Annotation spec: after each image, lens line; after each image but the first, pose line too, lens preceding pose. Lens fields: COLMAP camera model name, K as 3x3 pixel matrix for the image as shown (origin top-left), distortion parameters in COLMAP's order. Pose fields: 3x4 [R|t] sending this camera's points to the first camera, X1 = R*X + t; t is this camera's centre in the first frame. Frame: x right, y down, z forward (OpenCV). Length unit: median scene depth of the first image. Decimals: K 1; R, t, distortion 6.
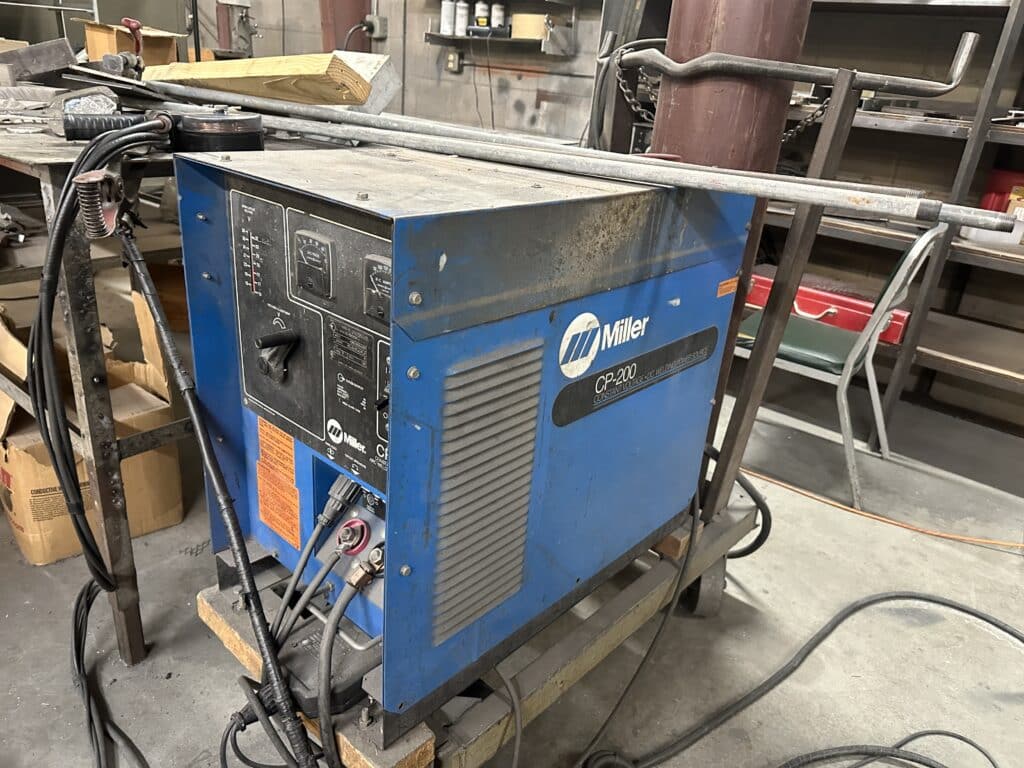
lens RADIAL K [[724.6, 0, 512.0], [0, 724.6, 384.0], [0, 0, 1]] dist [-0.003674, -0.001705]
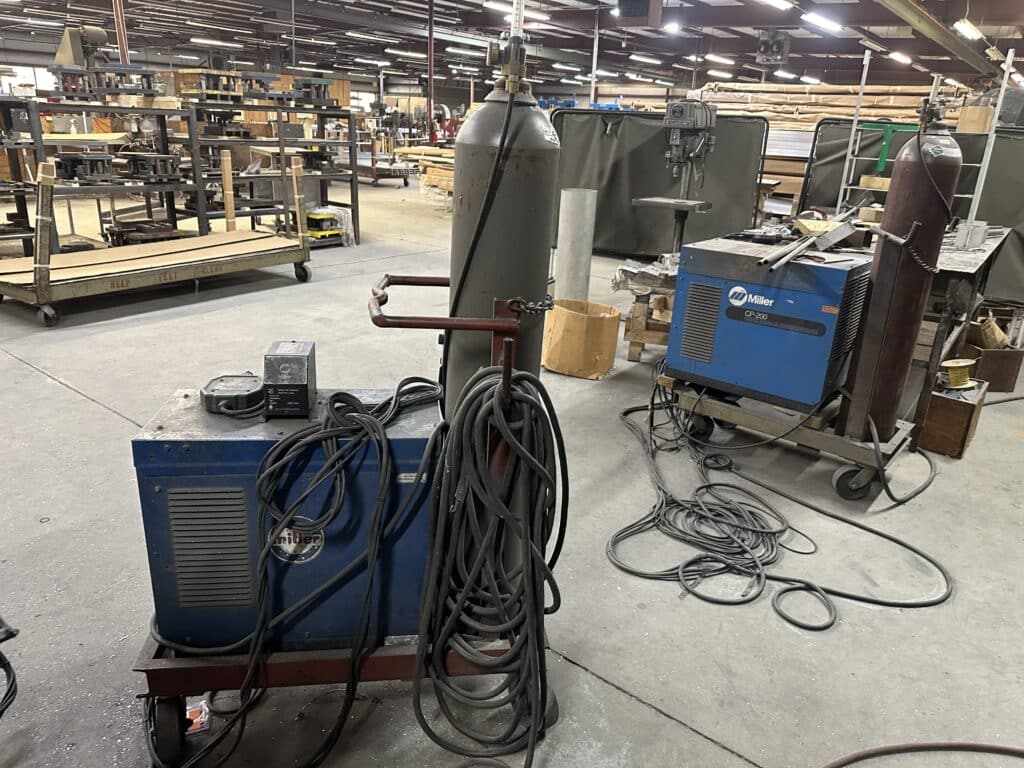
lens RADIAL K [[724.6, 0, 512.0], [0, 724.6, 384.0], [0, 0, 1]] dist [-0.003674, -0.001705]
pose [[0.072914, 0.269805, -0.960150, 3.223737], [-0.432714, 0.875939, 0.213281, 0.042441], [0.898578, 0.399920, 0.180617, -0.414006]]
